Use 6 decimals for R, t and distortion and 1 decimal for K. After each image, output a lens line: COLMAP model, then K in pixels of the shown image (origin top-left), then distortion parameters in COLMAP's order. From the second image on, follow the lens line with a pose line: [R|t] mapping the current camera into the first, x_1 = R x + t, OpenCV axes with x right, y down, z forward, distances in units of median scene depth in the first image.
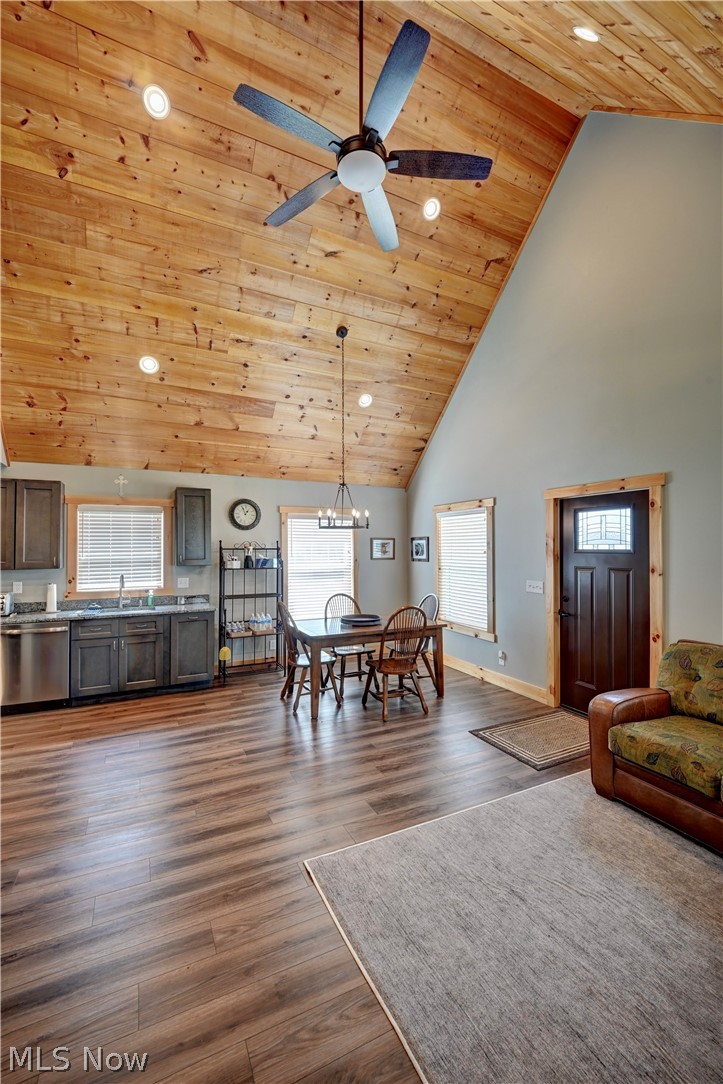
lens RADIAL K [[449.4, 0, 364.8], [0, 449.4, 538.3], [0, 0, 1]] dist [-0.004321, -0.006505]
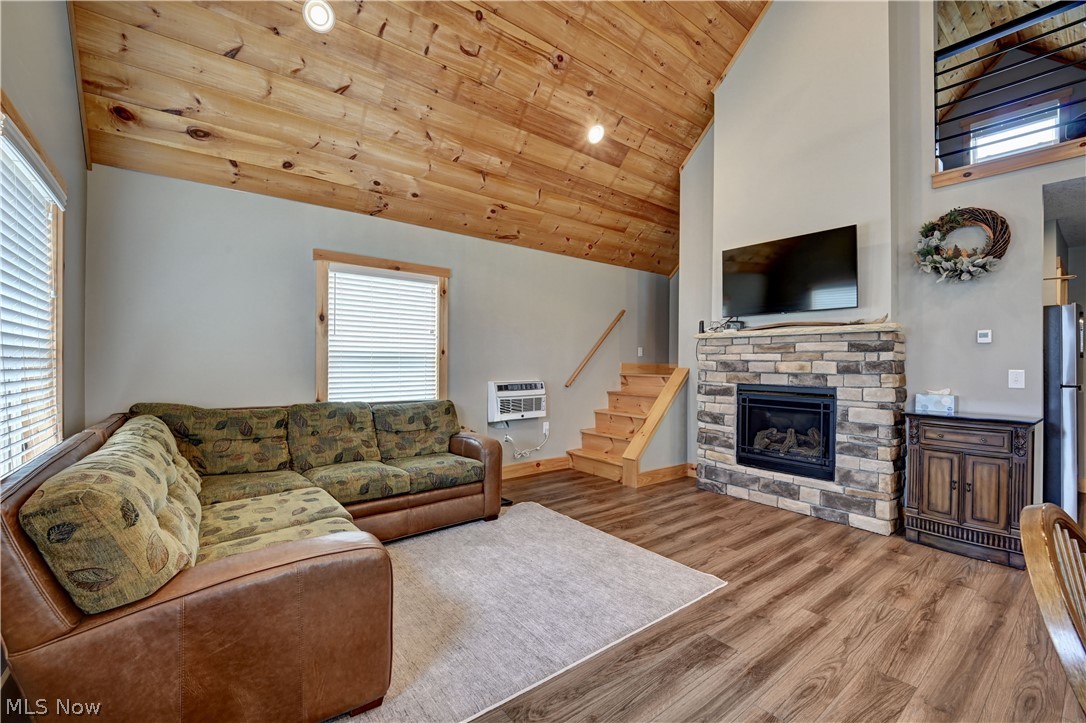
lens RADIAL K [[450.2, 0, 547.0], [0, 450.2, 366.9], [0, 0, 1]] dist [-0.004321, -0.006505]
pose [[-0.978934, -0.002989, -0.204153, 0.256653], [-0.000419, 0.999920, -0.012632, 0.090543], [0.204175, -0.012280, -0.978857, 0.957931]]
